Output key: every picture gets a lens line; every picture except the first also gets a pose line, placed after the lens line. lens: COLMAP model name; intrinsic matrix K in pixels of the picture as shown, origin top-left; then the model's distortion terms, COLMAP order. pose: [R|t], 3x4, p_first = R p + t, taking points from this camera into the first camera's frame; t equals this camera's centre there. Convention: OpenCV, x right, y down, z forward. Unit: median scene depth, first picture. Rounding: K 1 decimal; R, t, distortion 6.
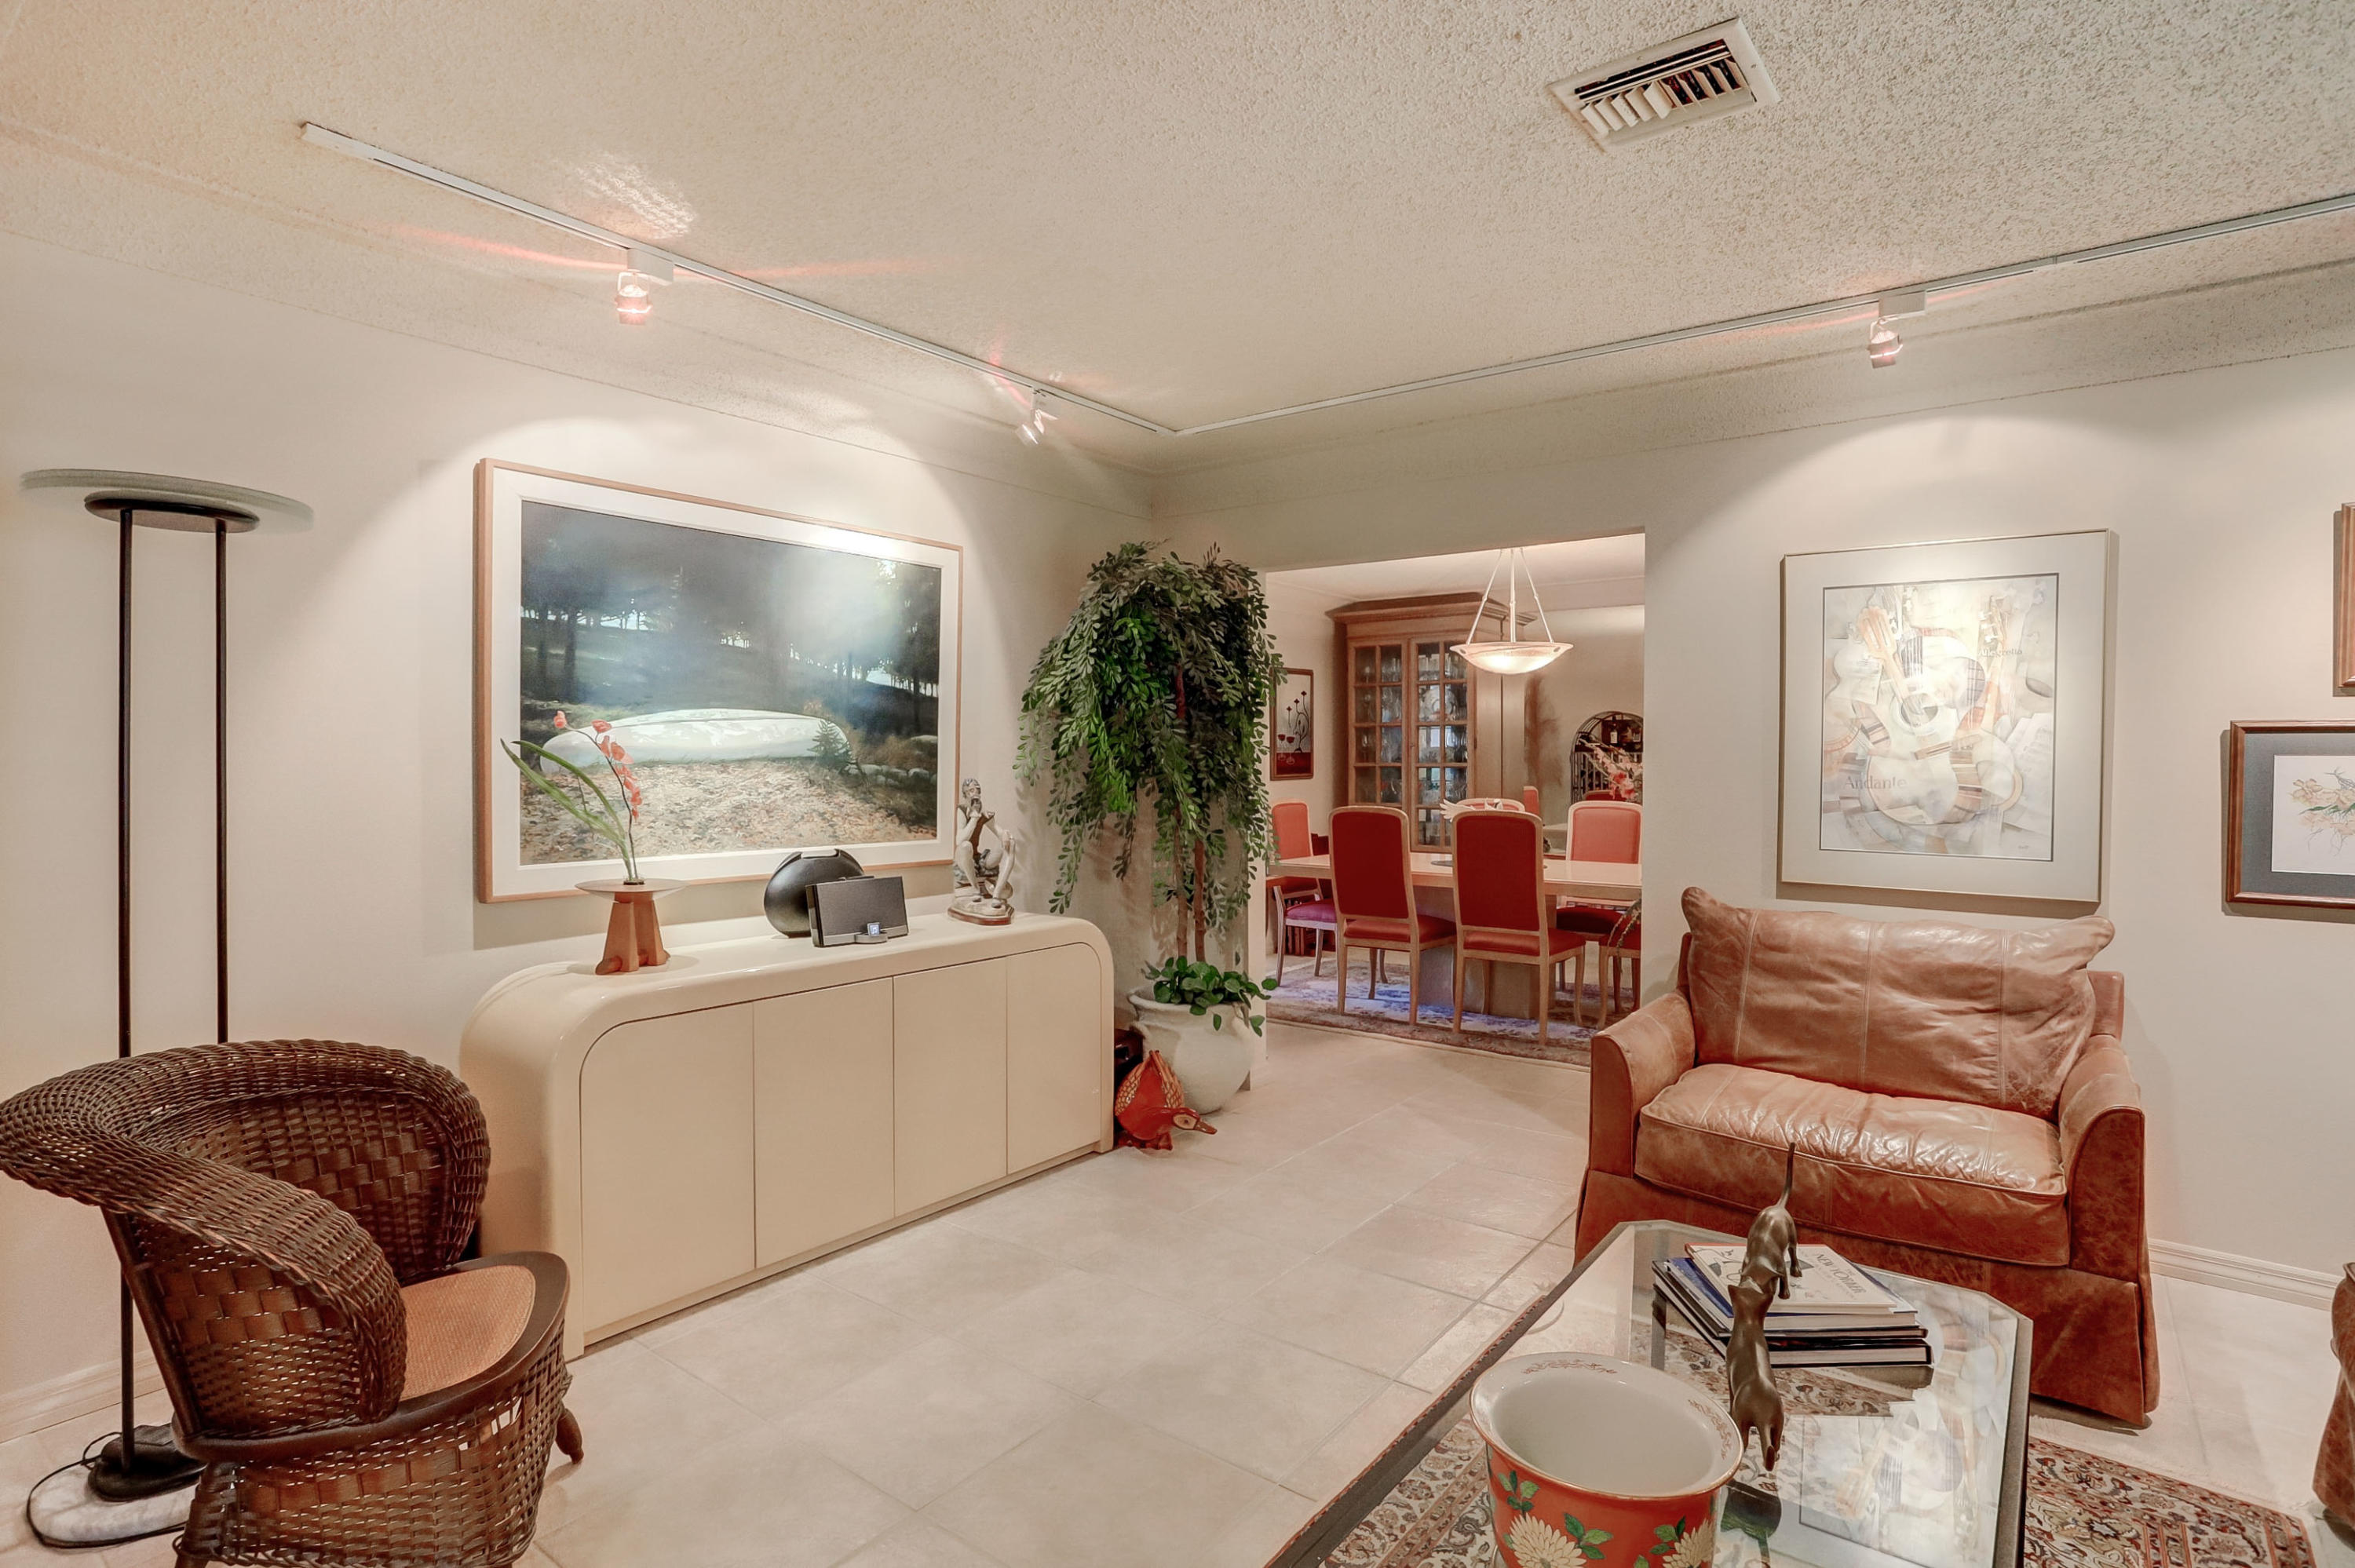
lens RADIAL K [[1274.2, 0, 1177.5], [0, 1274.2, 784.0], [0, 0, 1]] dist [-0.072373, 0.052217]
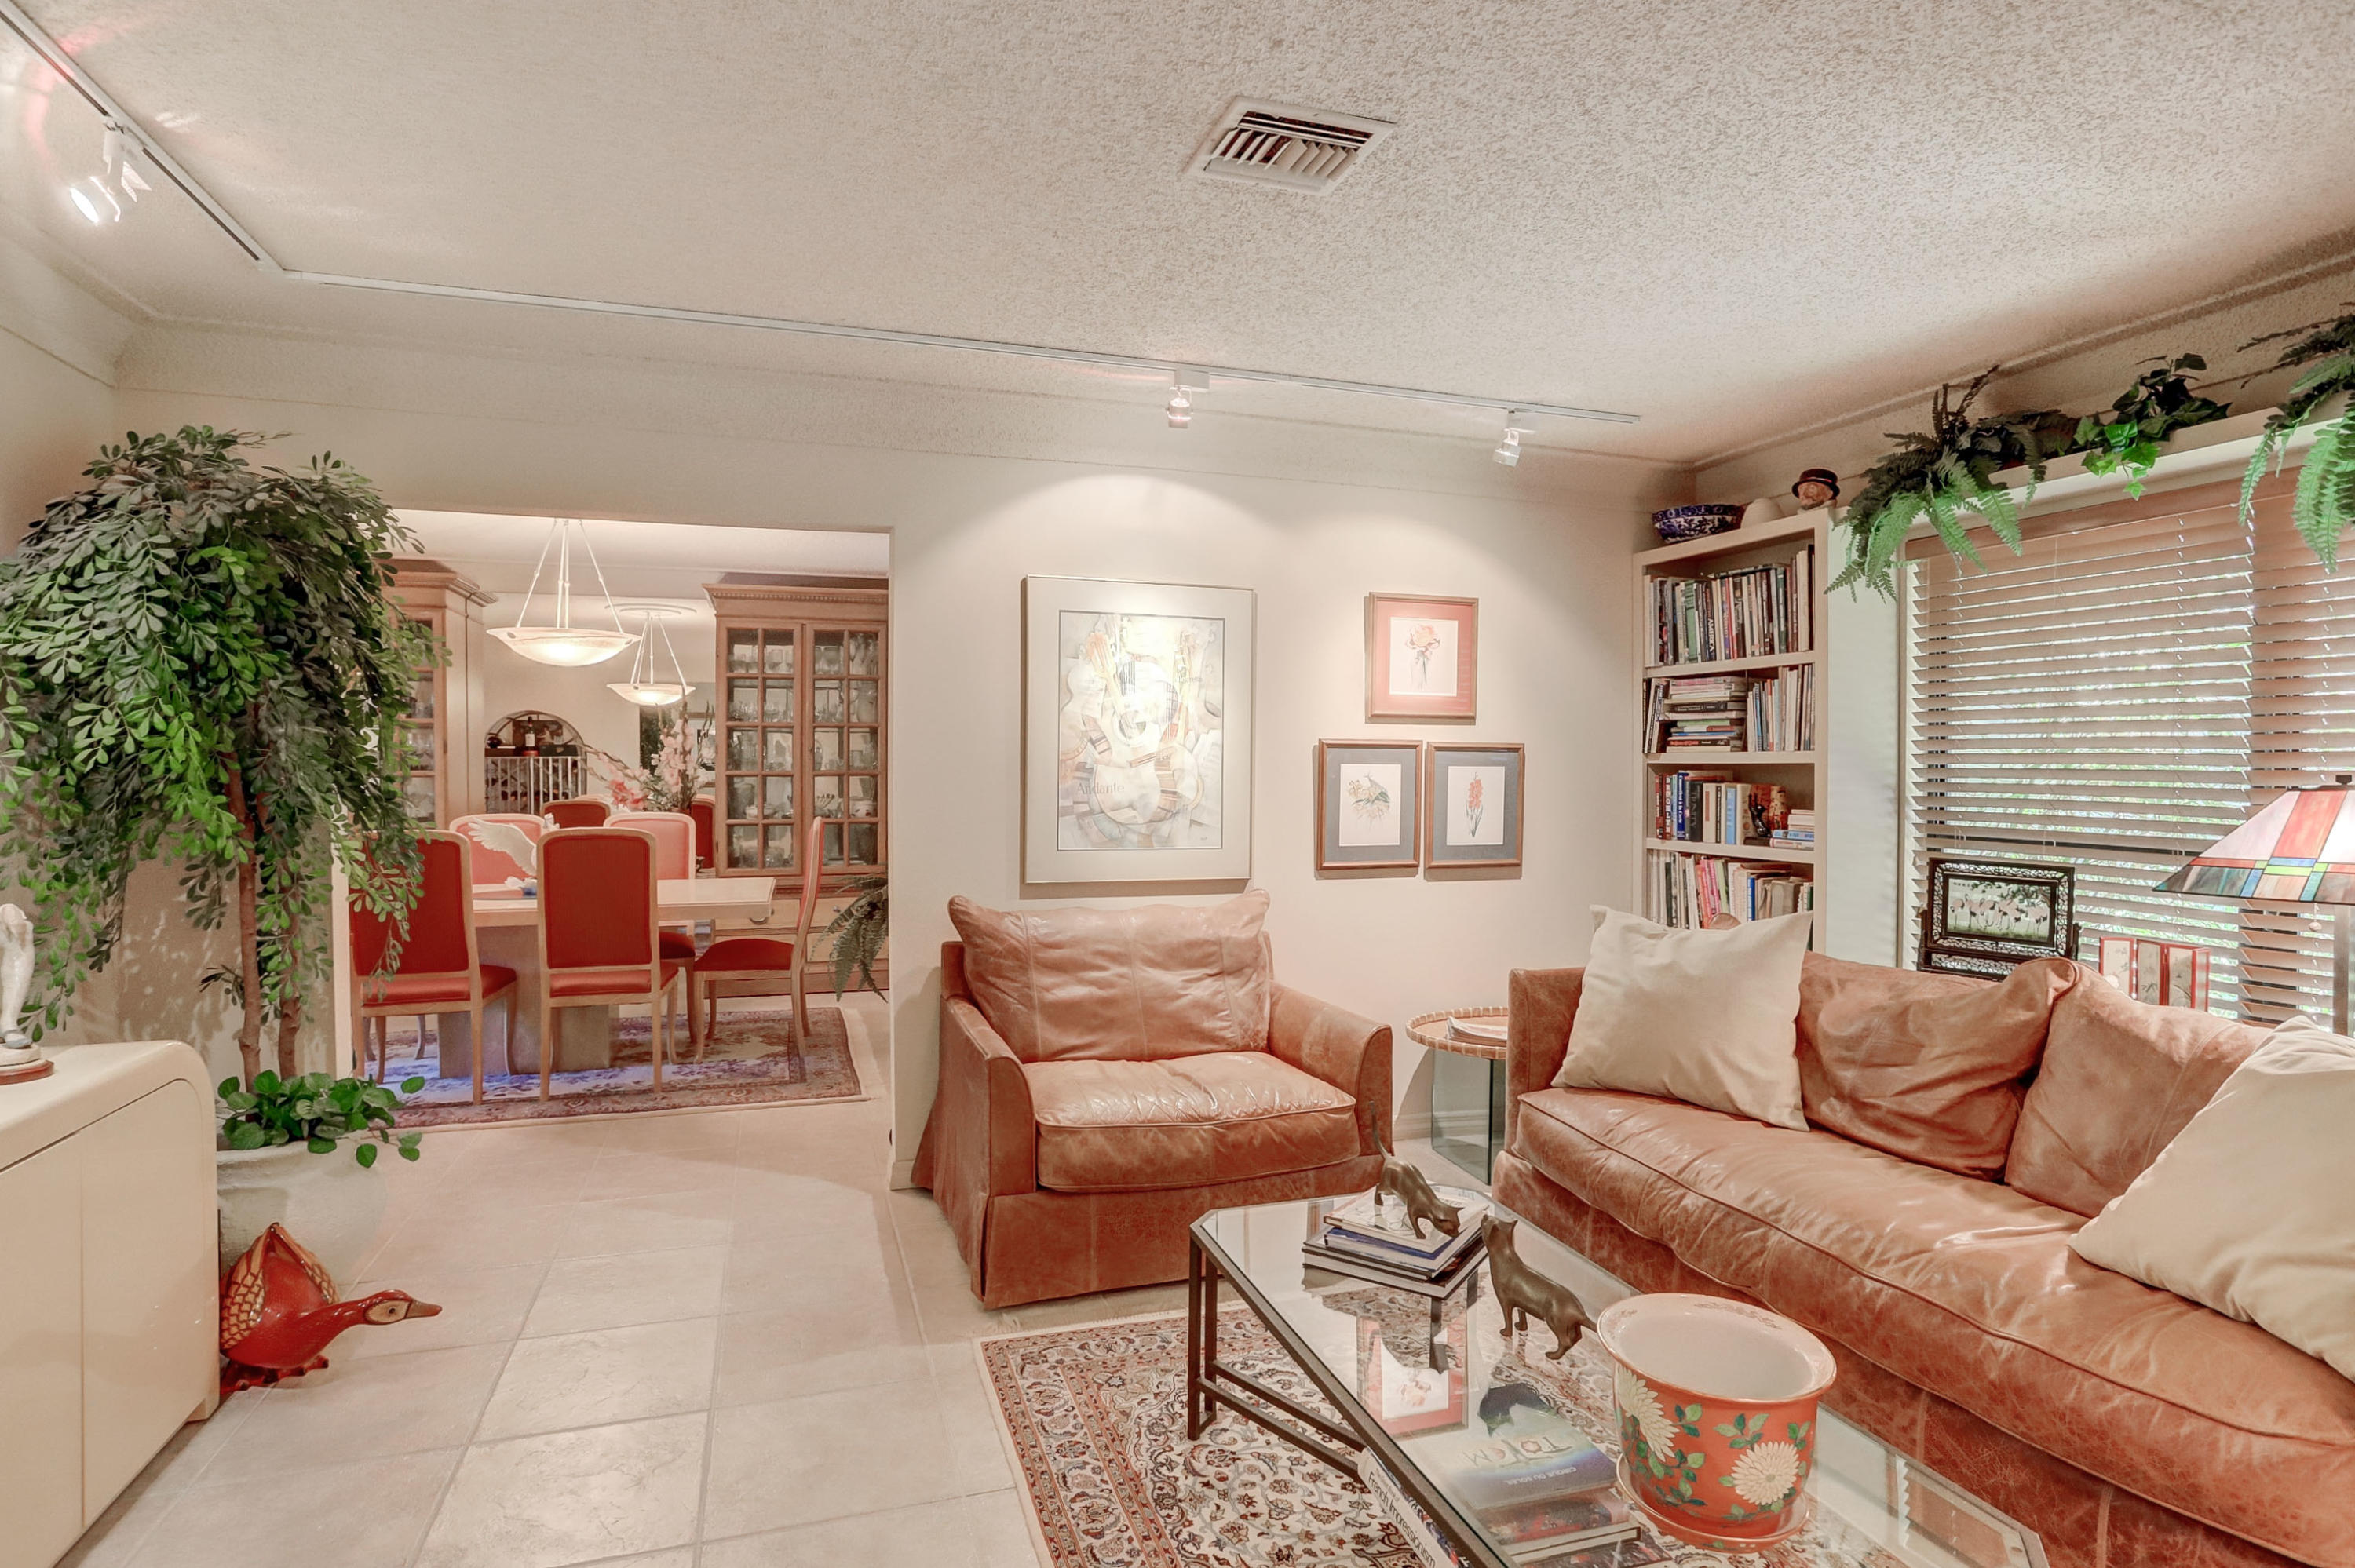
lens RADIAL K [[1274.2, 0, 1177.5], [0, 1274.2, 784.0], [0, 0, 1]] dist [-0.072373, 0.052217]
pose [[0.526078, -0.016610, 0.850274, -0.390174], [0.017147, 0.999813, 0.008922, -0.014345], [-0.850264, 0.009886, 0.526264, 0.347275]]
